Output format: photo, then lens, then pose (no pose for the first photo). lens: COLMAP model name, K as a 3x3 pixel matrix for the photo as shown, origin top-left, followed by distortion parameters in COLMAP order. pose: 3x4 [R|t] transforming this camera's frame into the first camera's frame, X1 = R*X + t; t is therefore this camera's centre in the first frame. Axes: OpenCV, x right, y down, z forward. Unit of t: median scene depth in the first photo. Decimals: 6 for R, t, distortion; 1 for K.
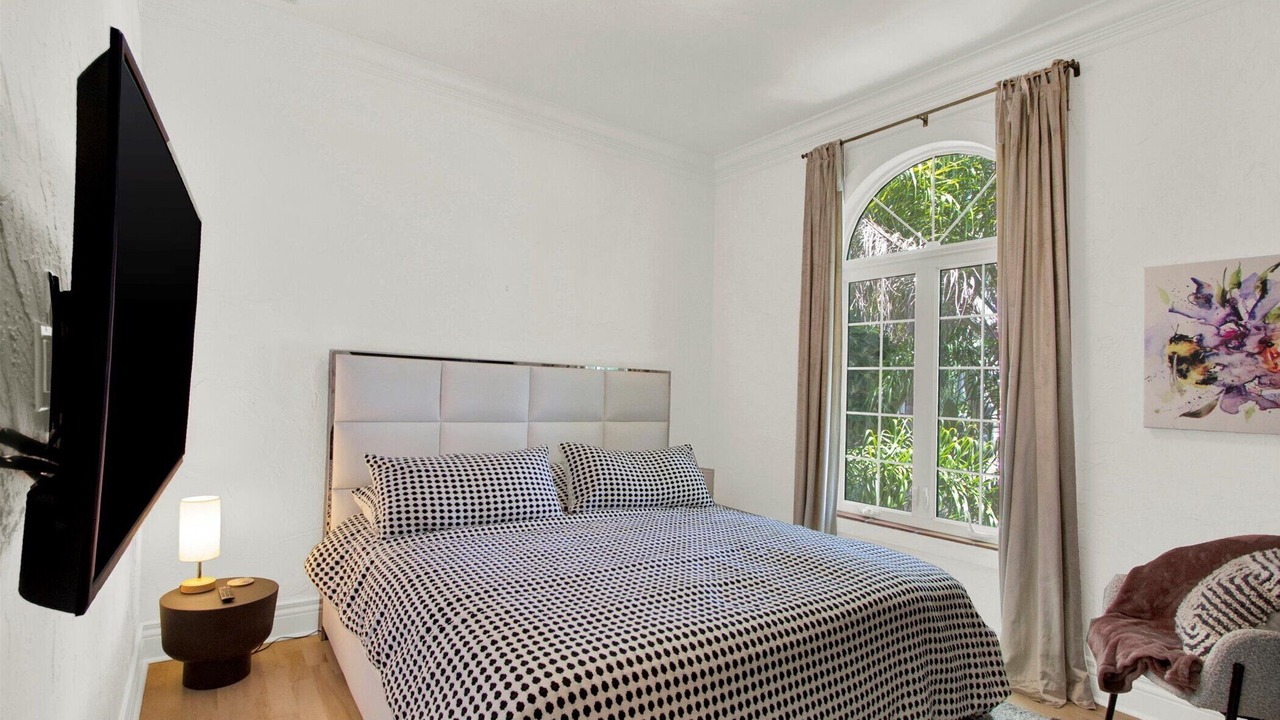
lens RADIAL K [[615.7, 0, 637.1], [0, 615.7, 377.7], [0, 0, 1]] dist [-0.015080, -0.000181]
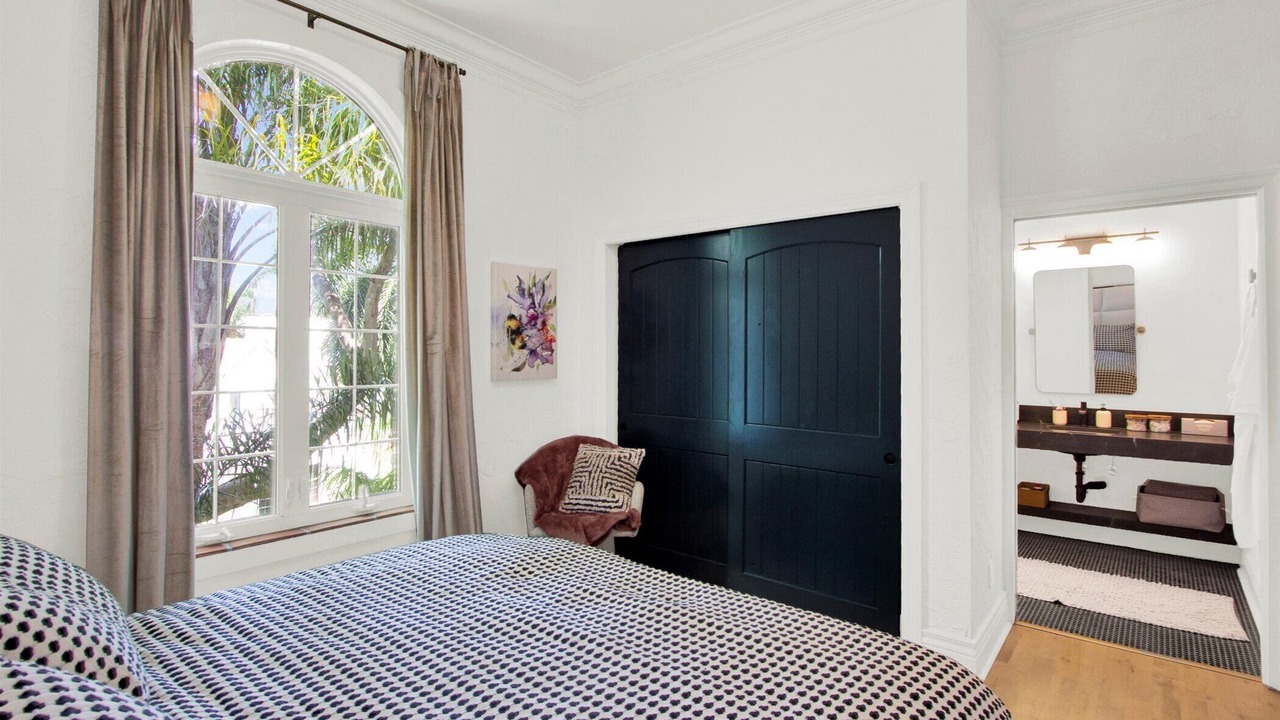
lens RADIAL K [[621.0, 0, 639.0], [0, 621.0, 339.8], [0, 0, 1]] dist [-0.003146, -0.000198]
pose [[-0.266320, -0.006246, 0.963864, -0.605996], [-0.016955, 0.999855, 0.001795, -0.019022], [-0.963736, -0.015864, -0.266387, 1.136446]]
